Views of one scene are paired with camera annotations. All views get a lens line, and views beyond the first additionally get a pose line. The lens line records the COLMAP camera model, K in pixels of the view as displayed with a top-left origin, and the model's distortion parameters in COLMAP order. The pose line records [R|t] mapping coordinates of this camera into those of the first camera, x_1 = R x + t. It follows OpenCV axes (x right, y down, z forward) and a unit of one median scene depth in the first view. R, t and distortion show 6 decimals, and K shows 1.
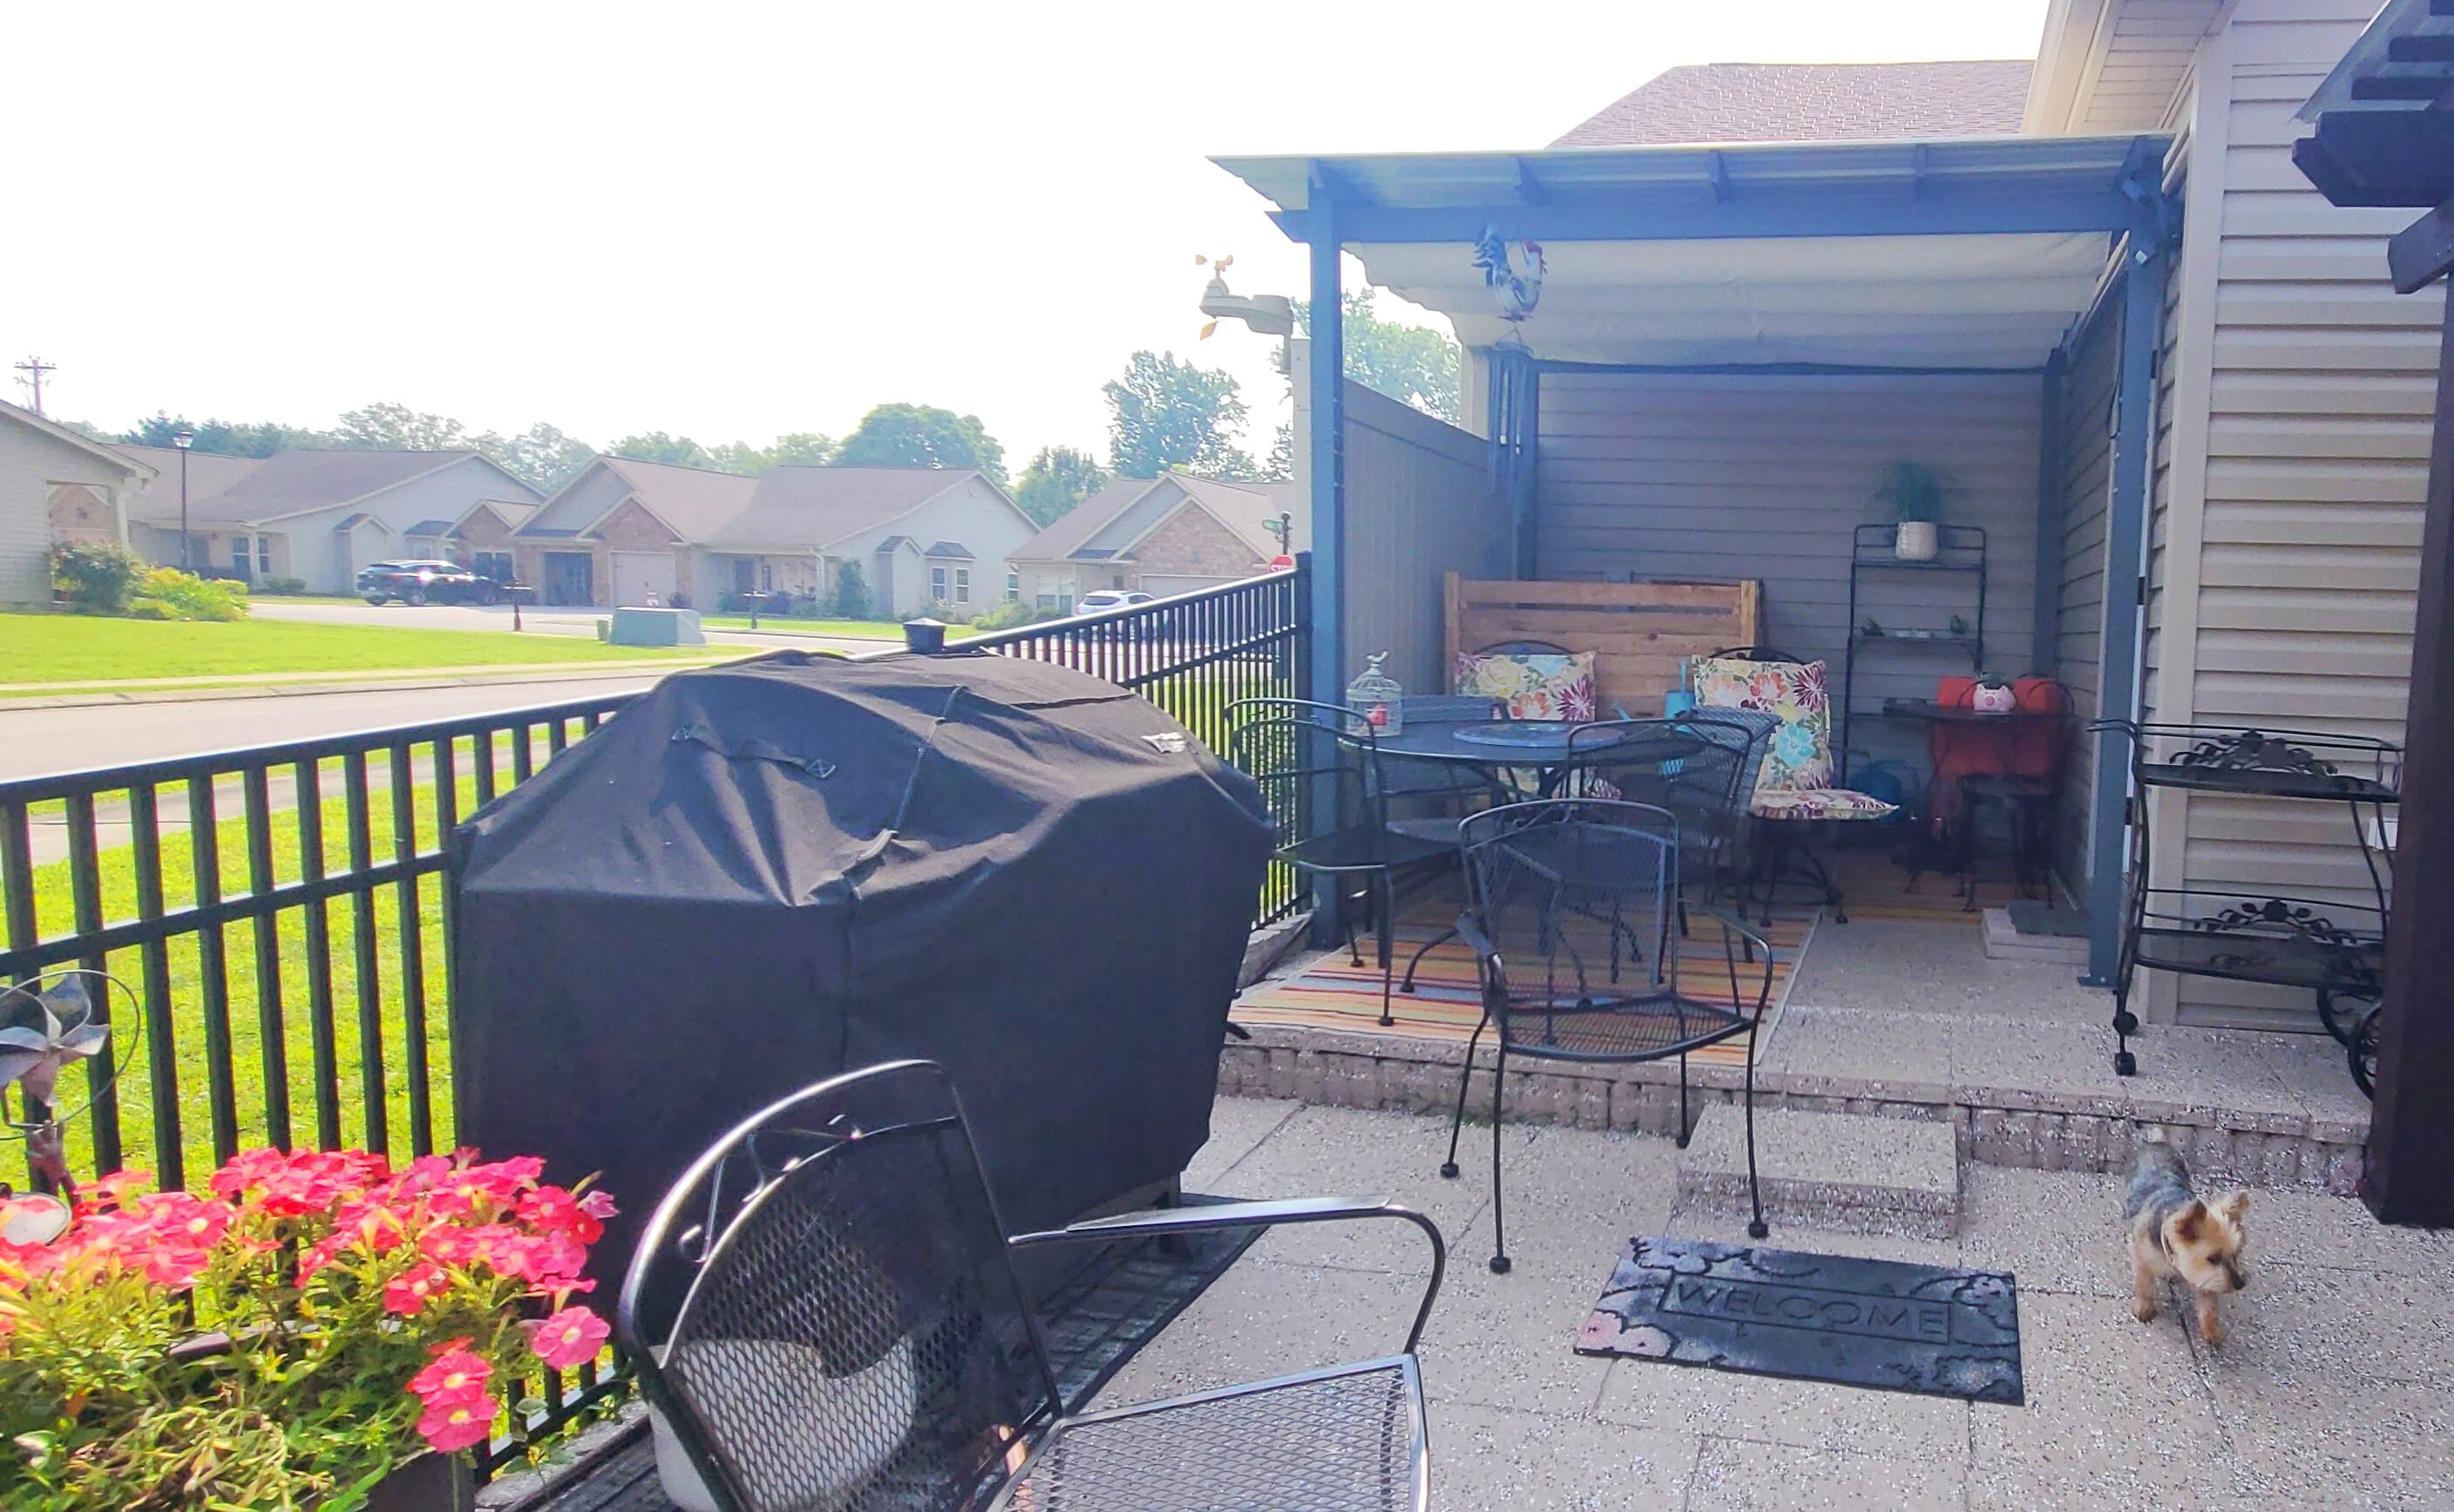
lens RADIAL K [[1378.0, 0, 1227.0], [0, 1378.0, 756.0], [0, 0, 1]] dist [-0.002490, -0.000657]
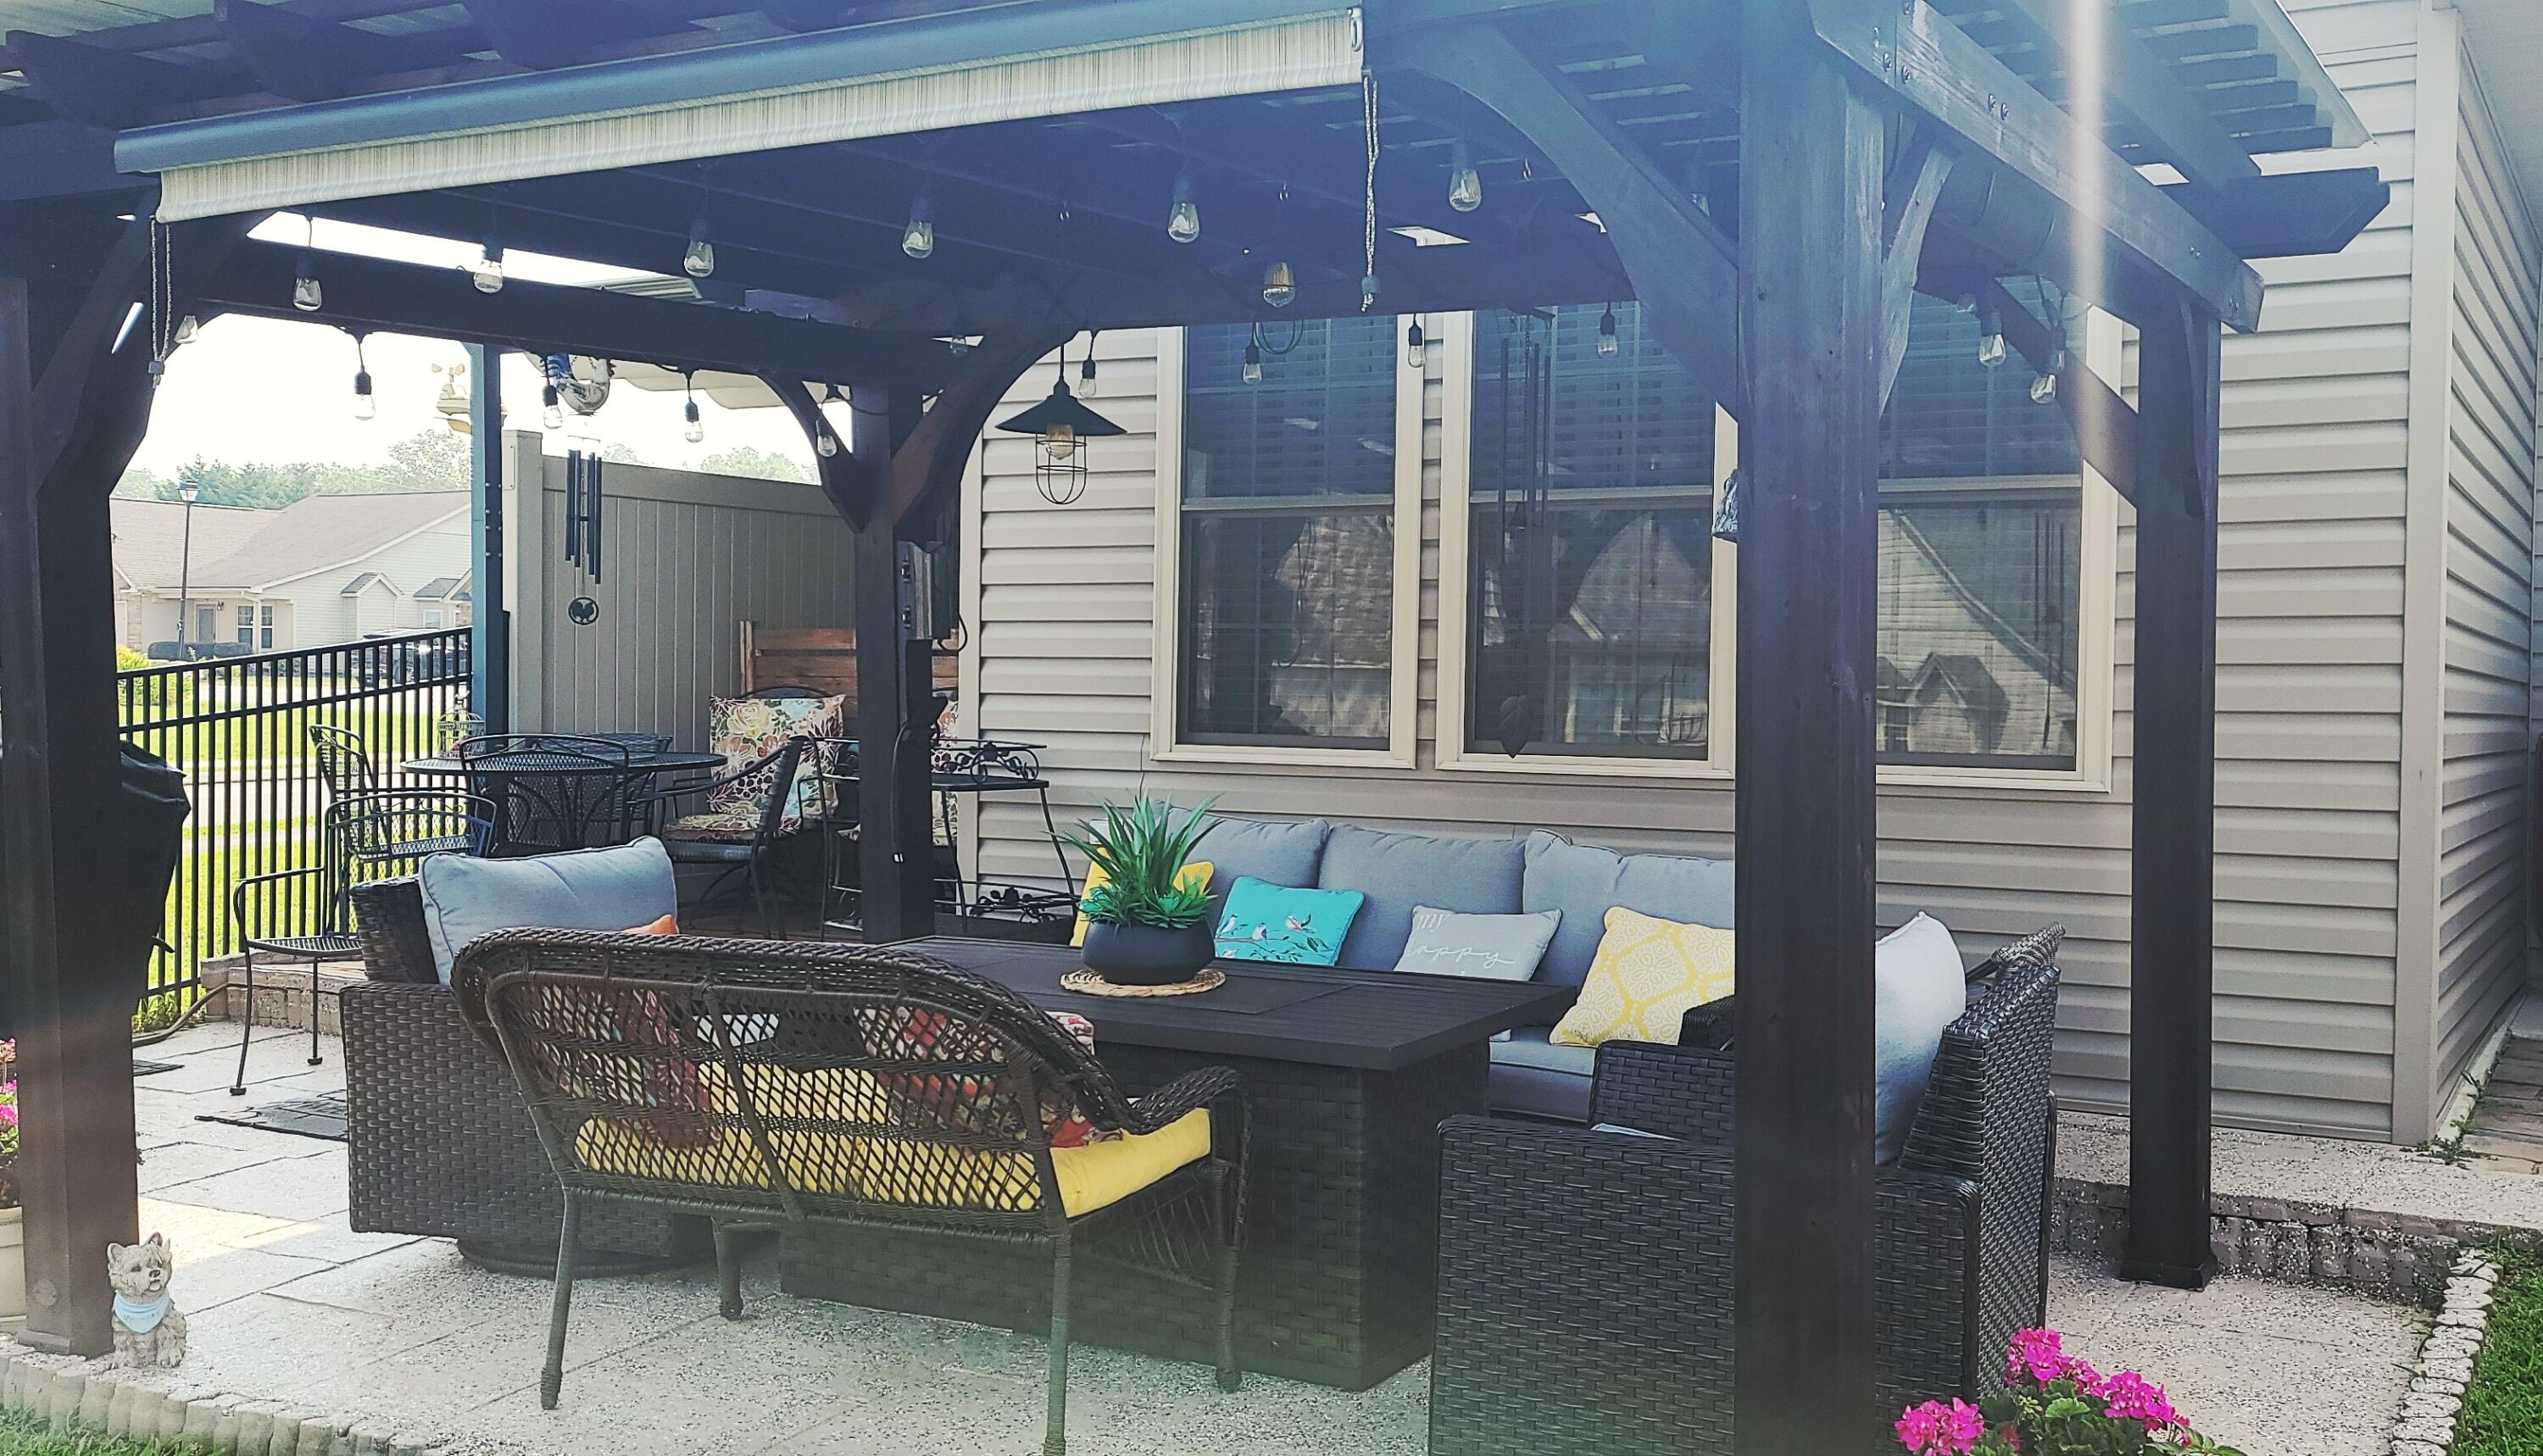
lens RADIAL K [[2547.7, 0, 1271.5], [0, 2547.7, 728.0], [0, 0, 1]] dist [0.002568, 0.003309]
pose [[0.940558, -0.012363, -0.339409, 0.375259], [-0.017949, 0.996131, -0.086025, 0.033427], [0.339160, 0.087003, 0.936697, -0.211101]]
